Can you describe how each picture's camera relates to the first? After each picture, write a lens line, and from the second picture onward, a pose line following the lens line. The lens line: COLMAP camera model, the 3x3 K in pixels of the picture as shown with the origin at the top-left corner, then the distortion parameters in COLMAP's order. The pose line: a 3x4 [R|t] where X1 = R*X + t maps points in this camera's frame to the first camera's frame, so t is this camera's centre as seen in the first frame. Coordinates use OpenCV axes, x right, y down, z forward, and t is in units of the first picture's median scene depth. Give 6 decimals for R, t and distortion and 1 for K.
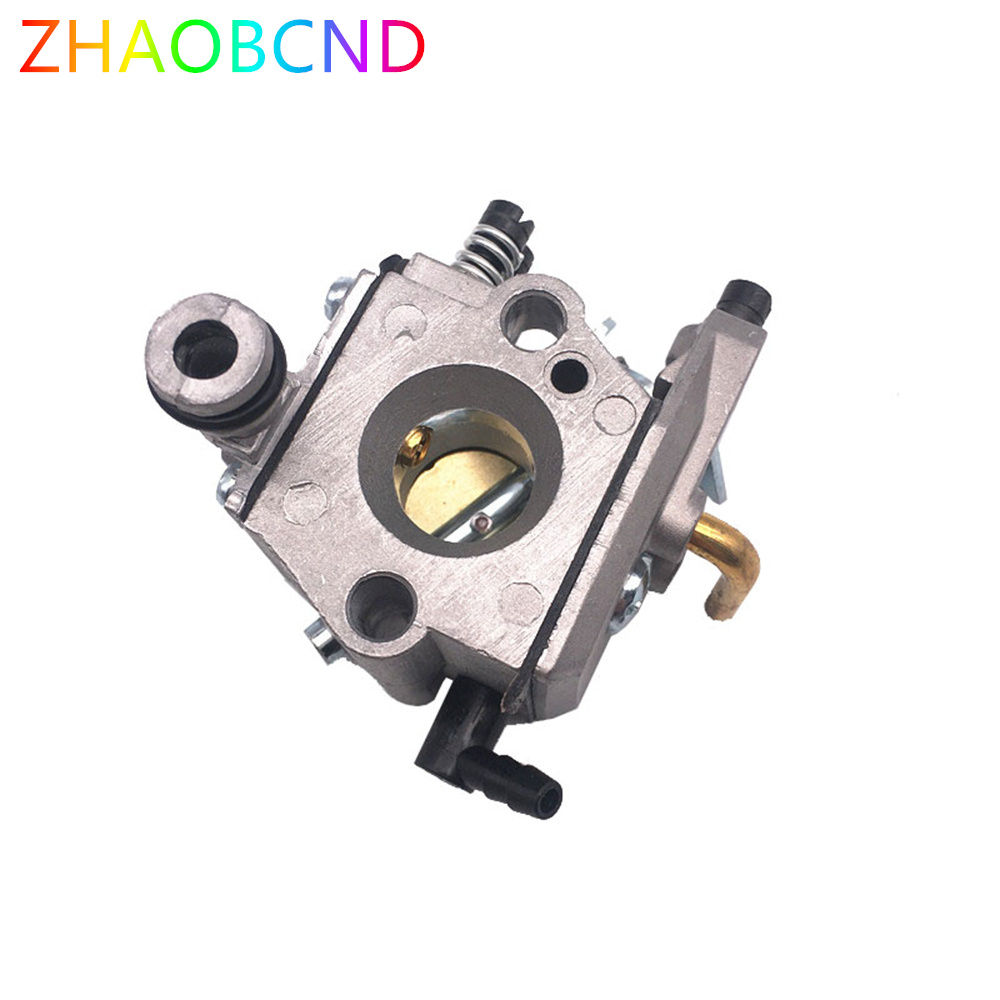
lens RADIAL K [[1114.6, 0, 503.6], [0, 1114.6, 499.8], [0, 0, 1]] dist [0.067529, -0.007848]
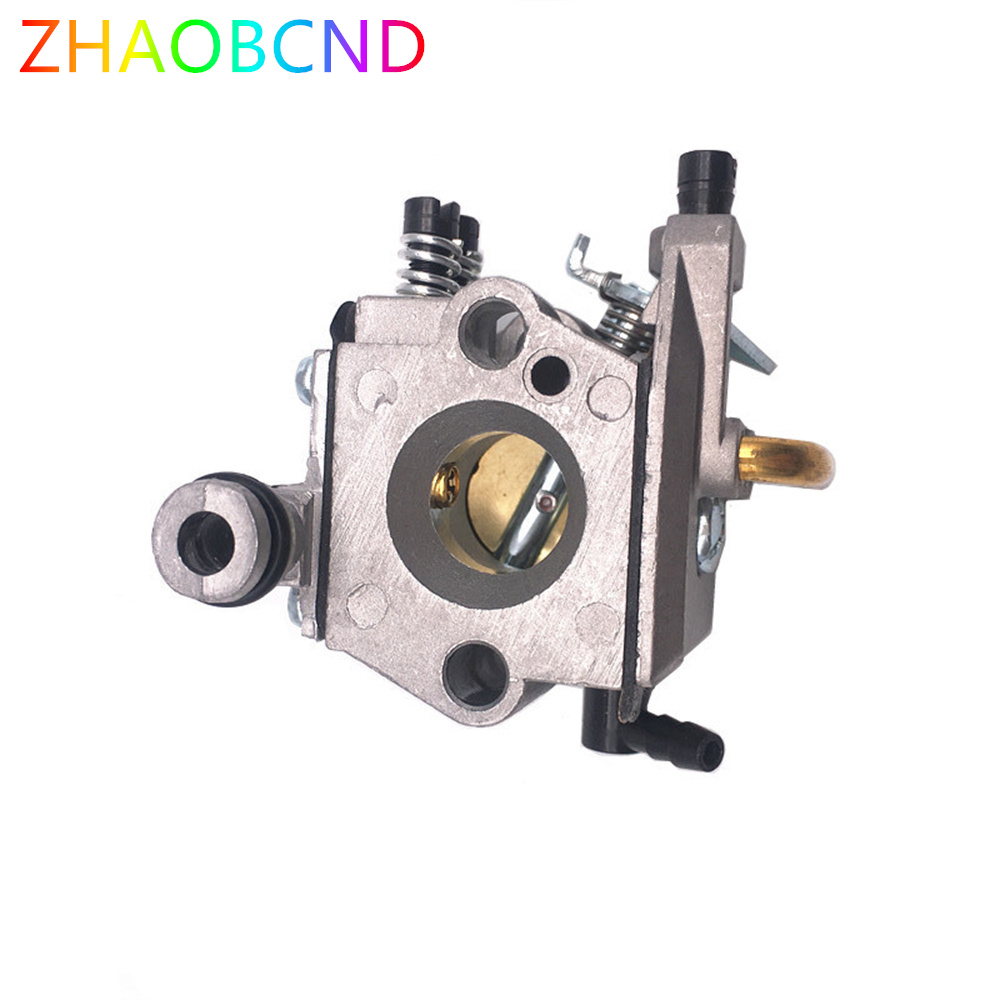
lens RADIAL K [[1114.6, 0, 503.6], [0, 1114.6, 499.8], [0, 0, 1]] dist [0.067529, -0.007848]
pose [[0.892961, -0.394973, -0.215909, 0.189168], [0.435627, 0.879074, 0.193543, -0.221943], [0.113355, -0.266882, 0.957039, 0.061189]]
